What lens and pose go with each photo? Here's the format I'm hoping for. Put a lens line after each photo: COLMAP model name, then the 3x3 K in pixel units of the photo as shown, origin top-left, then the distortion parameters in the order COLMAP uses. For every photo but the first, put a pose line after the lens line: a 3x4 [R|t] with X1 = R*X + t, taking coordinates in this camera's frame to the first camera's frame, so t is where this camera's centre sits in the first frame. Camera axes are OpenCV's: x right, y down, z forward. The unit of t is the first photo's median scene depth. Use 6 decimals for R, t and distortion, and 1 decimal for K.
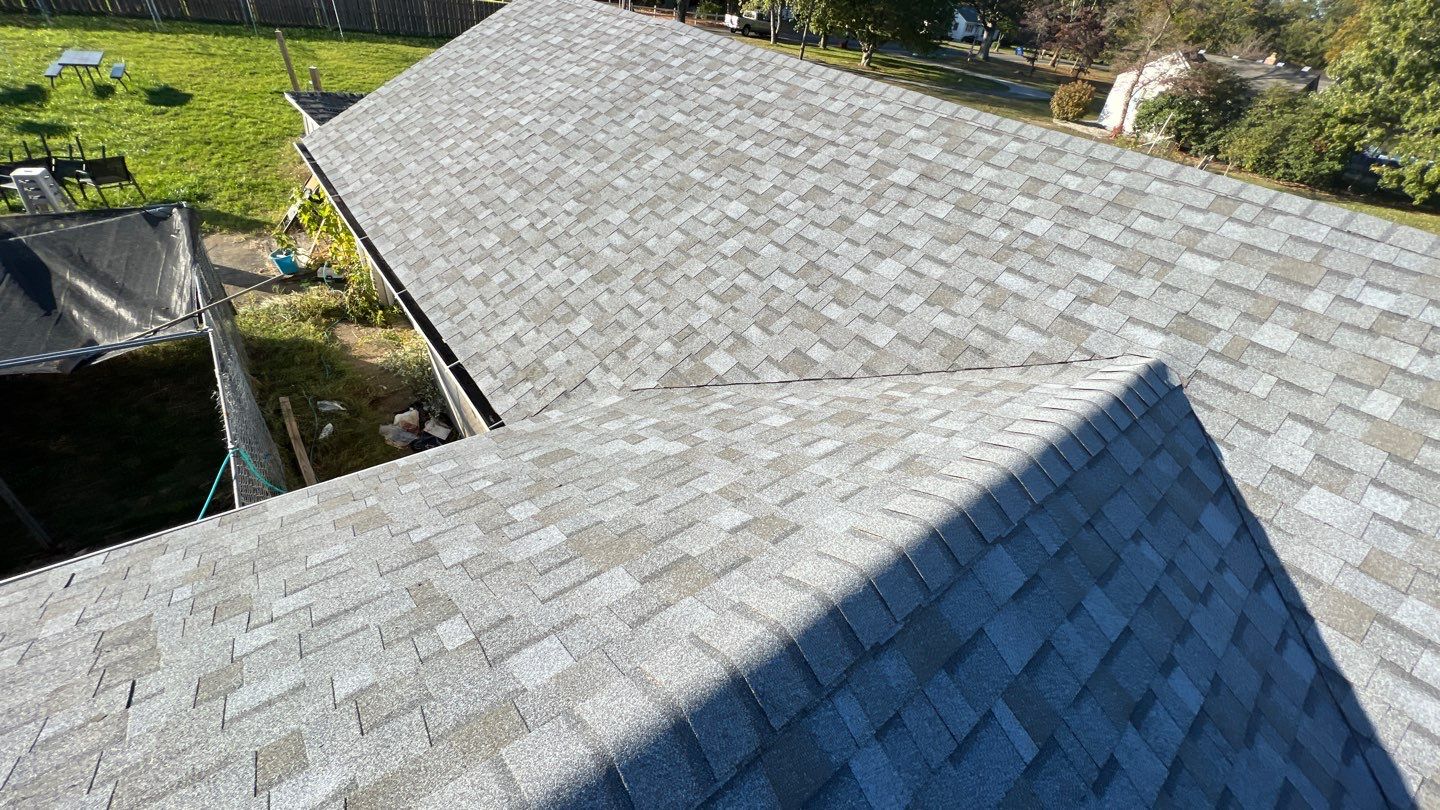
lens RADIAL K [[556.3, 0, 720.0], [0, 556.3, 405.0], [0, 0, 1]] dist [-0.001951, -0.000164]
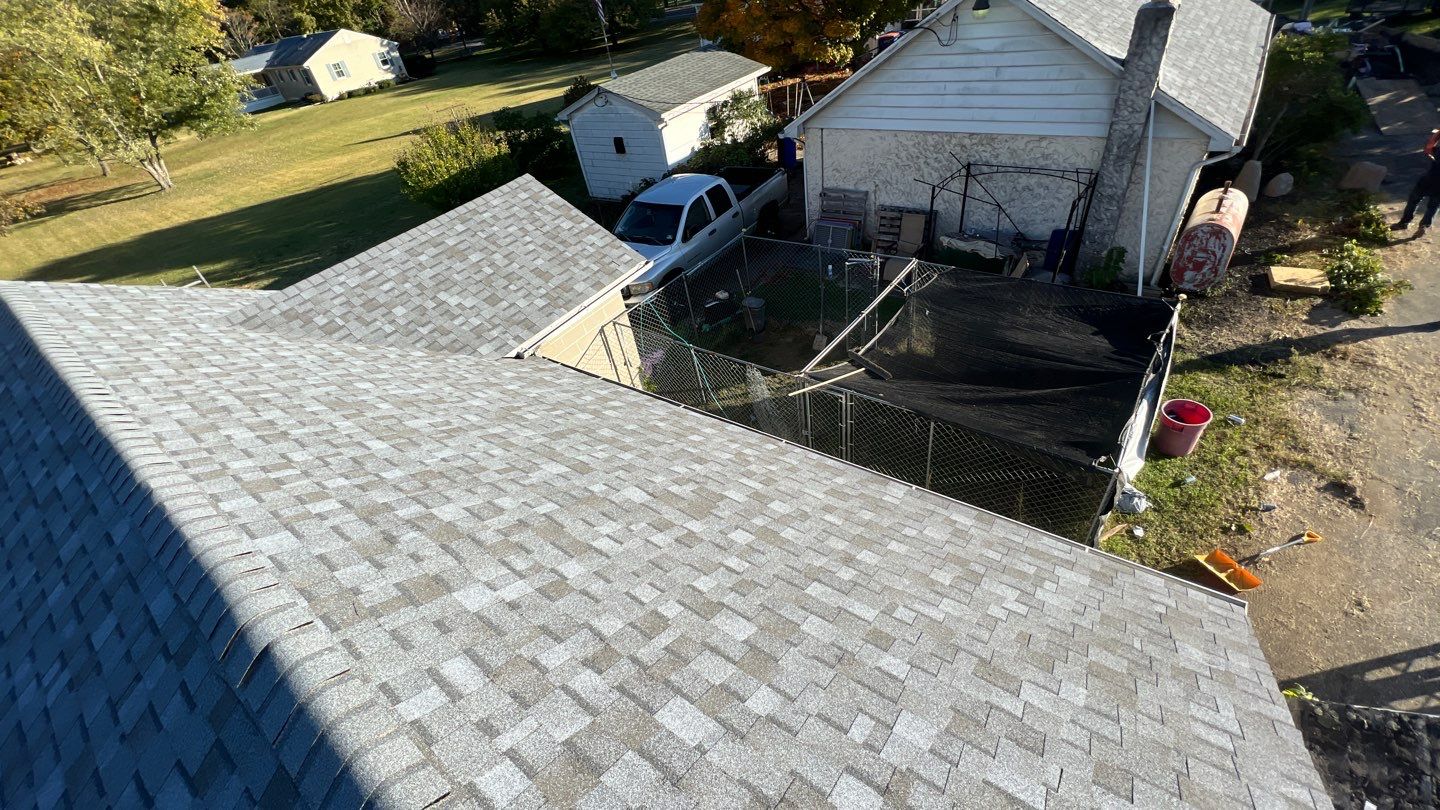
lens RADIAL K [[556.3, 0, 720.0], [0, 556.3, 405.0], [0, 0, 1]] dist [-0.001951, -0.000164]
pose [[-0.964594, 0.166237, -0.204754, -0.343763], [-0.155865, 0.266960, 0.951020, -1.197666], [0.212756, 0.949262, -0.231597, 1.111961]]
